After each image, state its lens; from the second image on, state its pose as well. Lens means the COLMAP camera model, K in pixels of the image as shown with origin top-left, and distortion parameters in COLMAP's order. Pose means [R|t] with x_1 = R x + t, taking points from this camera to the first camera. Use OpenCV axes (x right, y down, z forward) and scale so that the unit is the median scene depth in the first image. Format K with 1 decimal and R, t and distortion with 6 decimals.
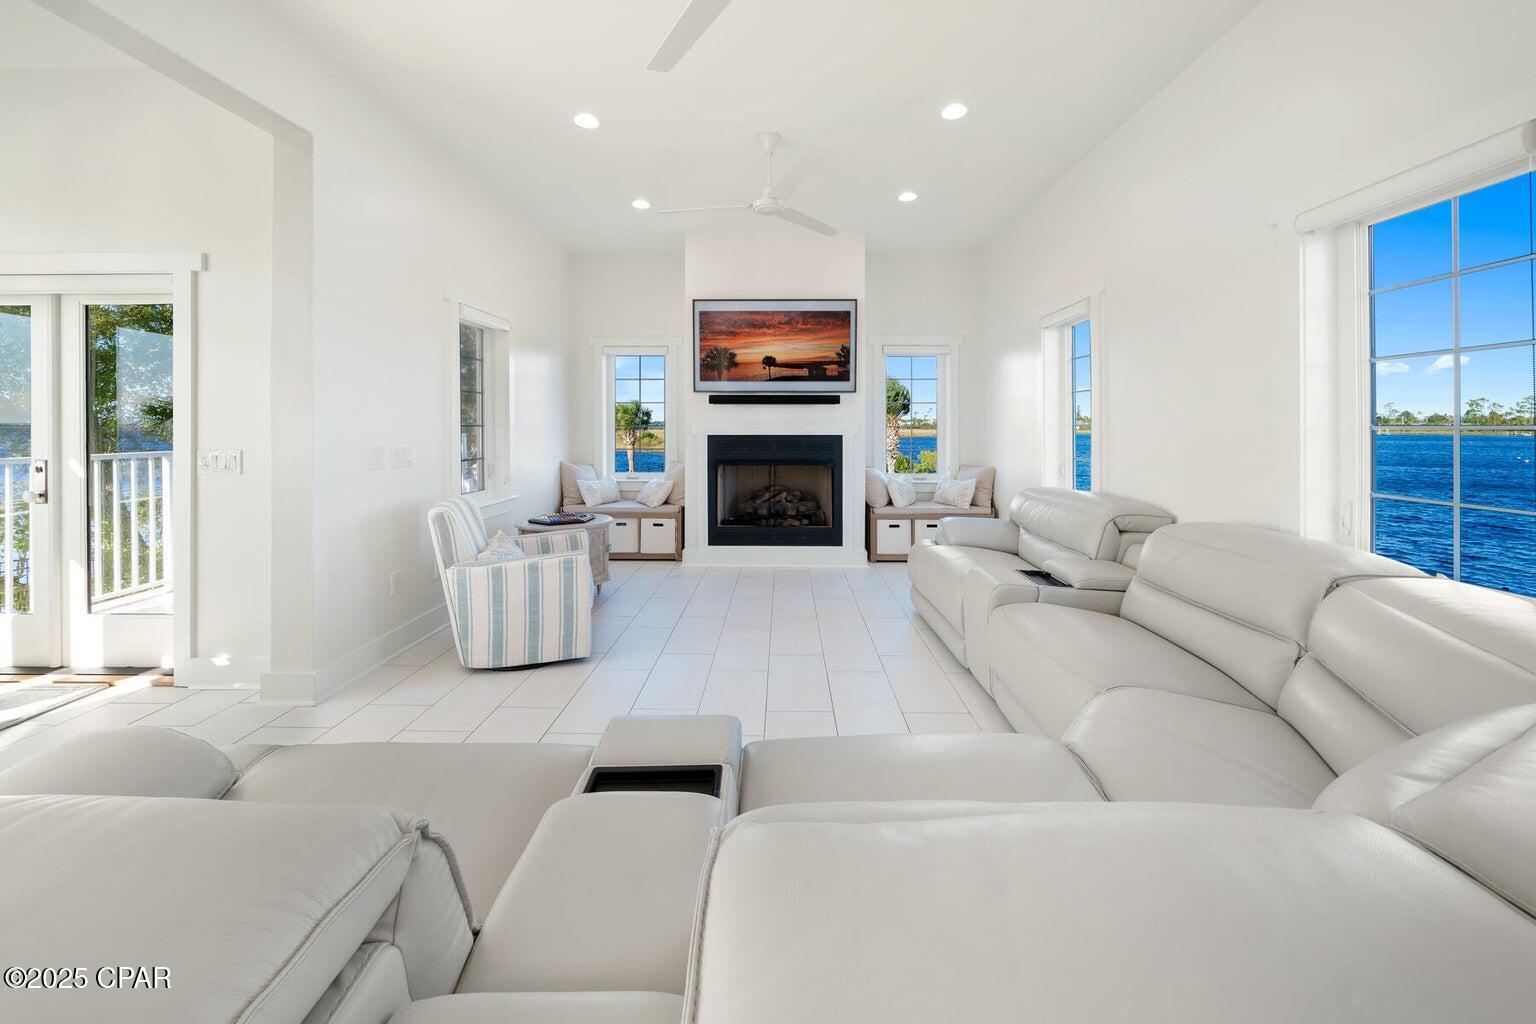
lens RADIAL K [[557.3, 0, 777.6], [0, 557.3, 431.6], [0, 0, 1]] dist [-0.007515, 0.000011]
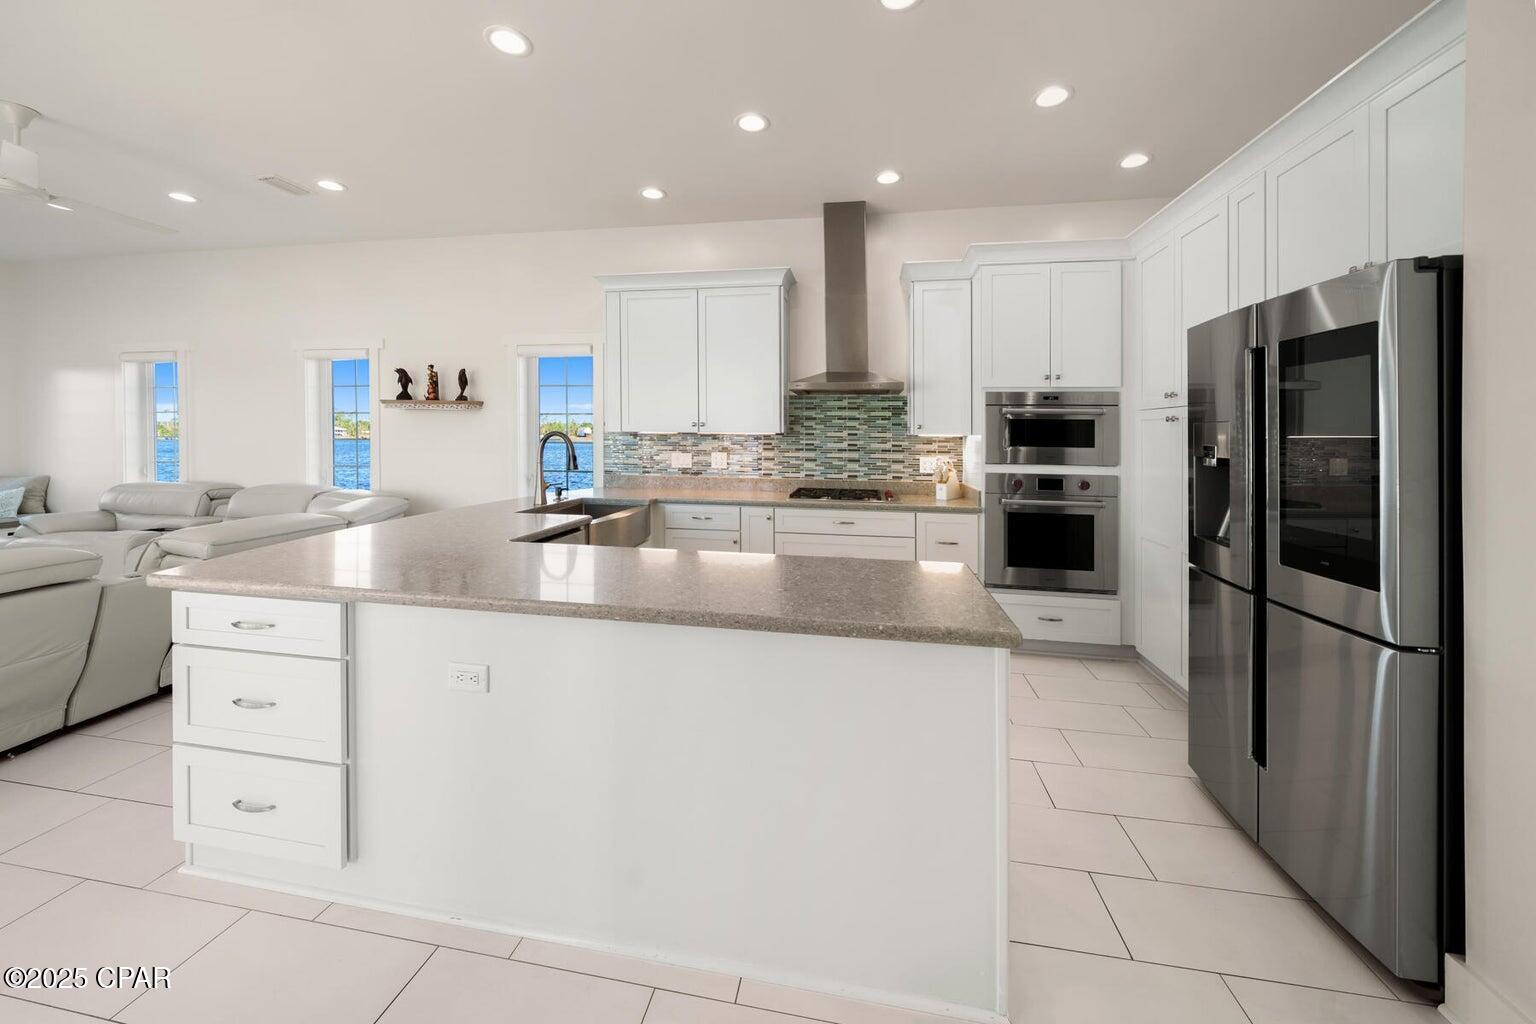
lens RADIAL K [[557.3, 0, 783.4], [0, 557.3, 448.2], [0, 0, 1]] dist [-0.007515, 0.000011]
pose [[0.145409, -0.012803, 0.989289, -0.480655], [0.002878, 0.999918, 0.012518, 0.002131], [-0.989367, 0.001027, 0.145434, -0.592769]]
